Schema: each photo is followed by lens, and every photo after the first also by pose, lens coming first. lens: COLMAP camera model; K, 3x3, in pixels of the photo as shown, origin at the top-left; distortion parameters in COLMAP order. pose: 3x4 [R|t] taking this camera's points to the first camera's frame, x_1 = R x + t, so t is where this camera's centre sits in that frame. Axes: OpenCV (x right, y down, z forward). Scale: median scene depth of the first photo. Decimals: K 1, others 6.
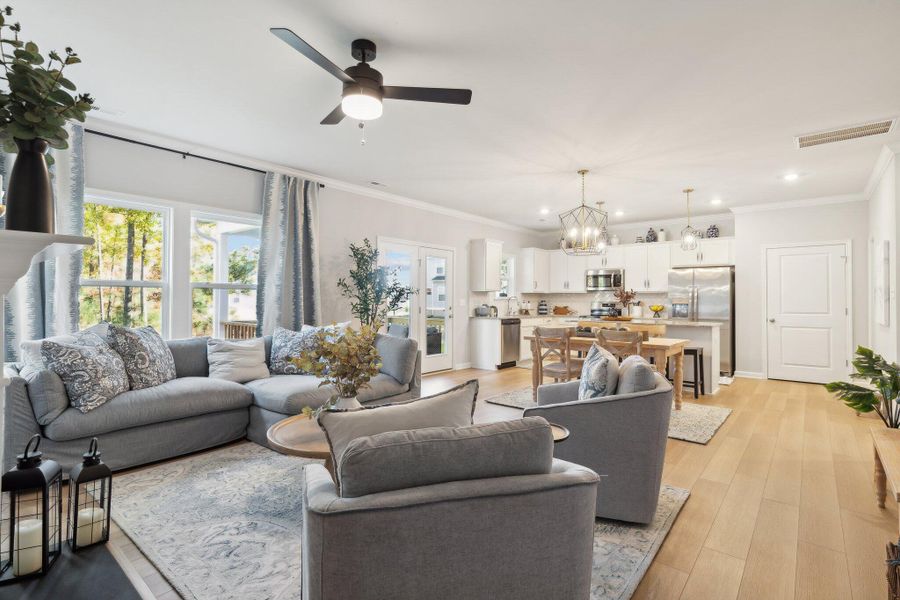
lens RADIAL K [[423.3, 0, 457.1], [0, 423.3, 298.8], [0, 0, 1]] dist [-0.007266, 0.000752]
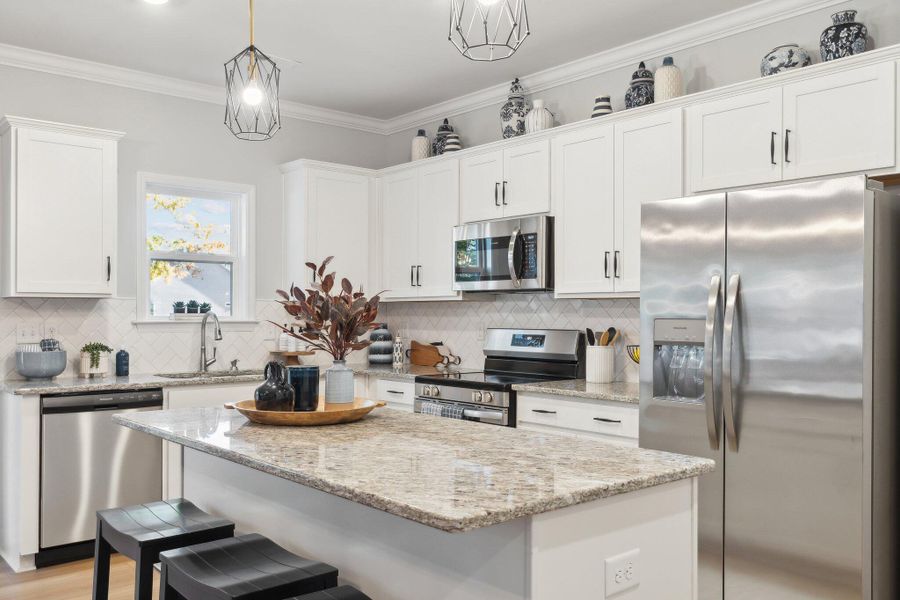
lens RADIAL K [[773.2, 0, 446.6], [0, 773.2, 307.9], [0, 0, 1]] dist [0.048652, 0.000607]
pose [[0.984845, -0.006620, -0.173312, 0.416219], [0.005027, 0.999941, -0.009626, -0.002761], [0.173366, 0.008609, 0.984820, 0.473874]]
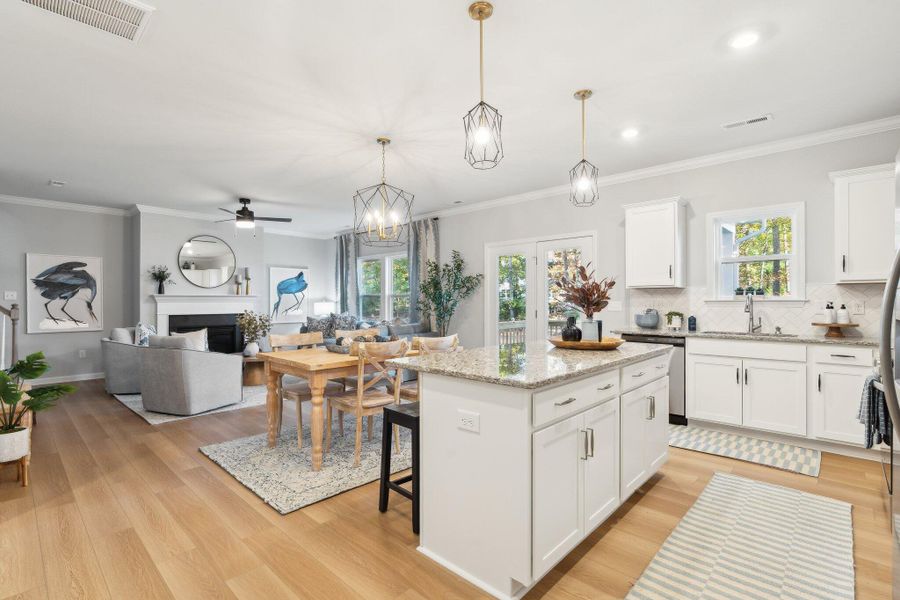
lens RADIAL K [[423.3, 0, 432.3], [0, 423.3, 297.1], [0, 0, 1]] dist [-0.007266, 0.000752]
pose [[-0.065089, -0.017657, -0.997723, 0.654411], [0.003696, 0.999832, -0.017936, 0.005003], [0.997873, -0.004855, -0.065013, 0.686309]]
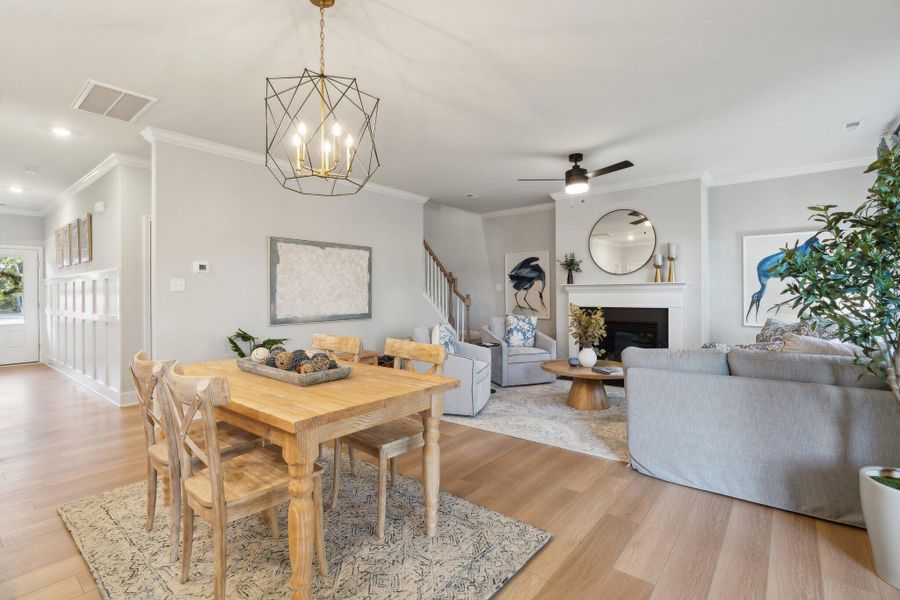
lens RADIAL K [[423.3, 0, 455.8], [0, 423.3, 288.2], [0, 0, 1]] dist [-0.007266, 0.000752]
pose [[-0.999675, -0.001730, -0.025435, 0.094284], [-0.001380, 0.999904, -0.013766, 0.000911], [0.025457, -0.013726, -0.999582, 0.863313]]
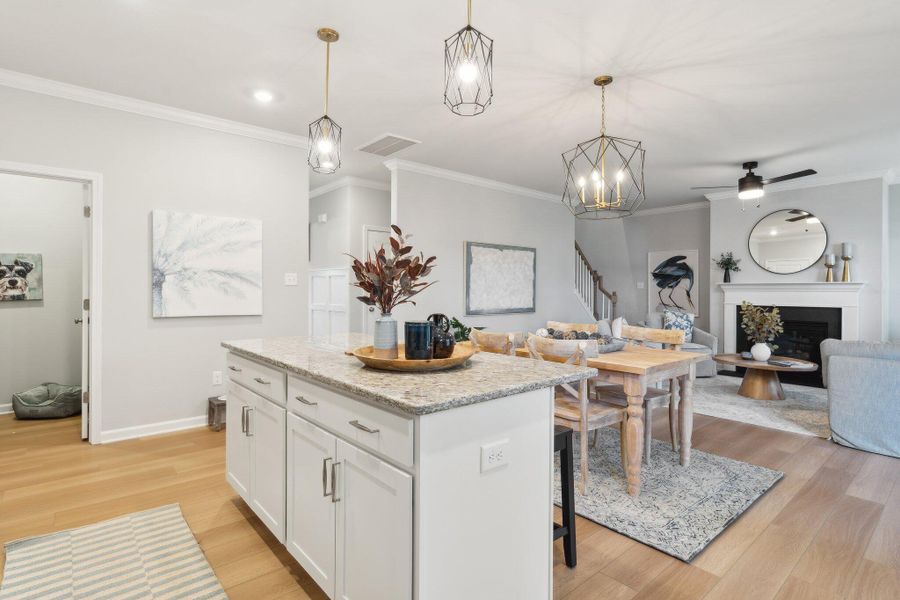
lens RADIAL K [[455.8, 0, 449.1], [0, 455.8, 285.5], [0, 0, 1]] dist [-0.001491, 0.003467]
pose [[-0.987044, -0.010533, 0.160107, 0.240023], [-0.012282, 0.999875, -0.009937, 0.002253], [-0.159982, -0.011775, -0.987050, 1.016972]]
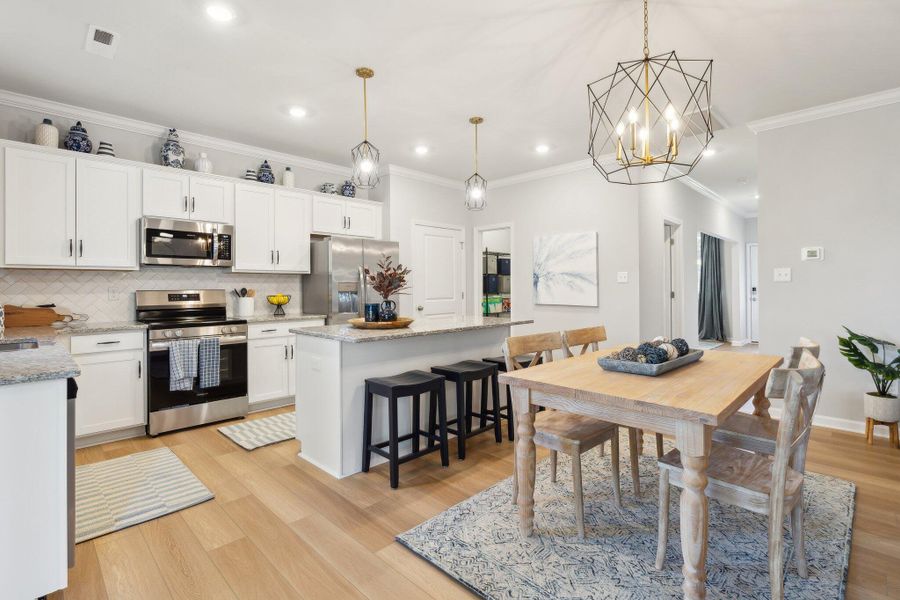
lens RADIAL K [[433.2, 0, 445.2], [0, 433.2, 285.5], [0, 0, 1]] dist [-0.002869, 0.000013]
pose [[0.093755, -0.005867, 0.995578, -0.101693], [0.001196, 0.999983, 0.005780, -0.000473], [-0.995595, 0.000648, 0.093761, 0.693300]]
